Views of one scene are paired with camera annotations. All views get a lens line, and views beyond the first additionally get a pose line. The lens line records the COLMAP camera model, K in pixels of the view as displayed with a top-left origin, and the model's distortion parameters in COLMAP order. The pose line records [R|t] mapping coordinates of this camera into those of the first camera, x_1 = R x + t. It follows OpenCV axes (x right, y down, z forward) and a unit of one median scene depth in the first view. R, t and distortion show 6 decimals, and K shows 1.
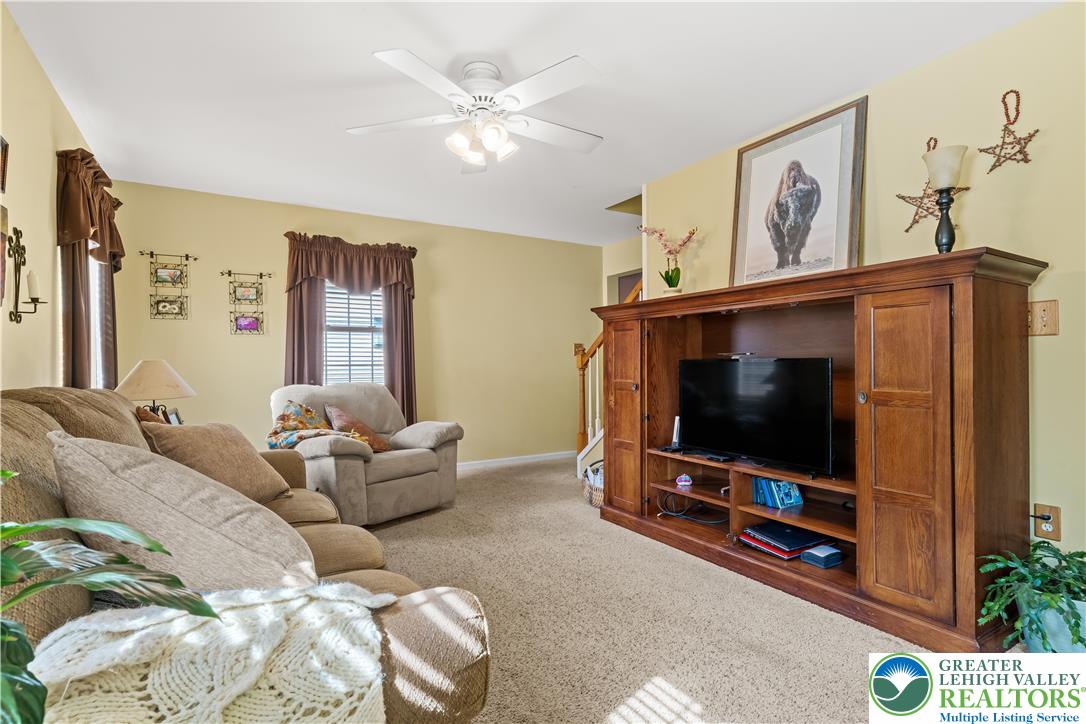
lens RADIAL K [[529.9, 0, 539.5], [0, 529.9, 360.8], [0, 0, 1]] dist [-0.000216, 0.000178]
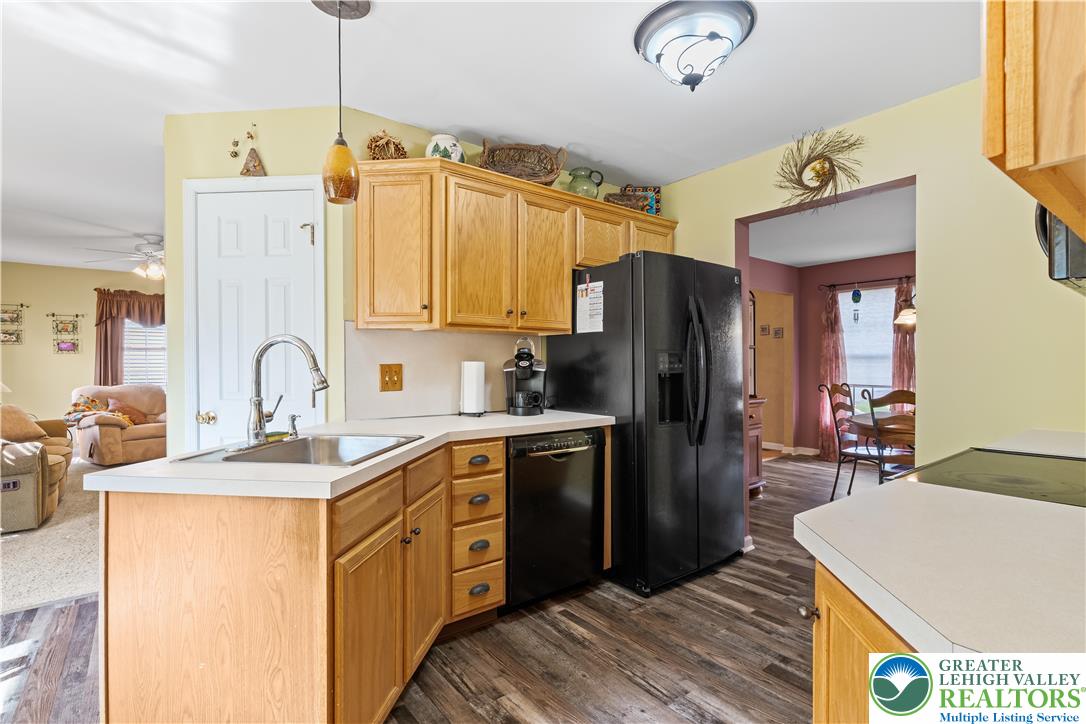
lens RADIAL K [[518.3, 0, 535.3], [0, 518.3, 365.8], [0, 0, 1]] dist [0.002089, 0.000218]
pose [[0.994135, 0.006283, 0.107965, 0.853230], [-0.008021, 0.999845, 0.015670, -0.061102], [-0.107850, -0.016444, 0.994031, -0.879381]]
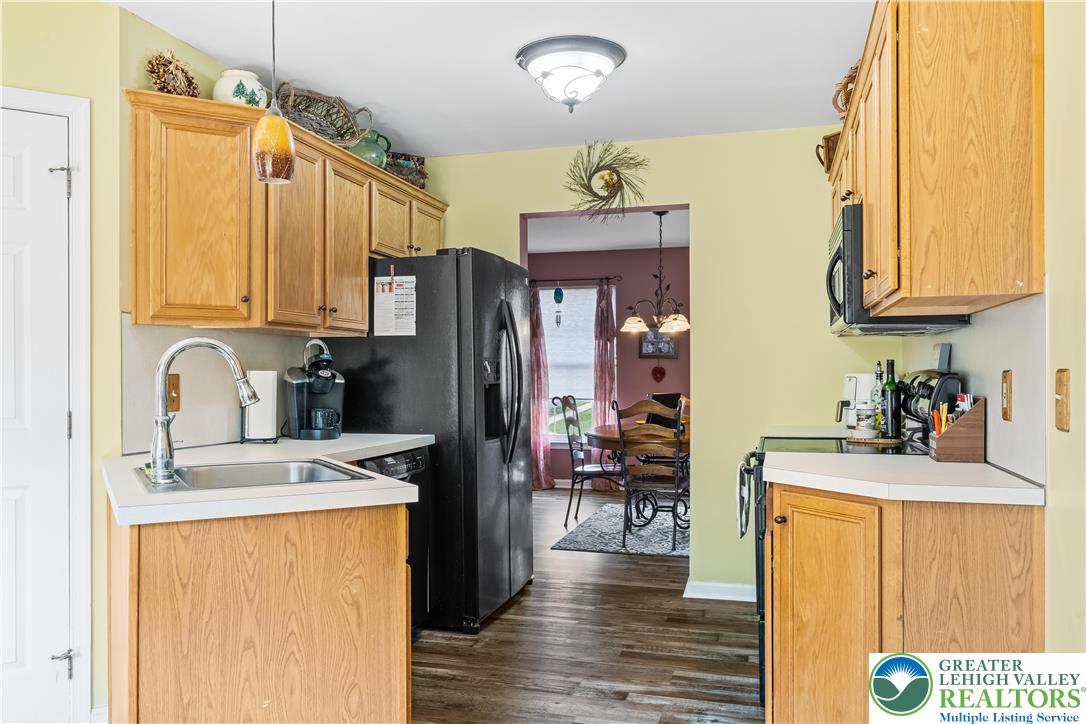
lens RADIAL K [[839.9, 0, 540.1], [0, 839.9, 368.5], [0, 0, 1]] dist [0.001855, 0.001688]
pose [[0.732891, 0.009520, 0.680279, 0.422713], [-0.010857, 0.999938, -0.002297, -0.058237], [-0.680259, -0.005702, 0.732949, -1.007687]]
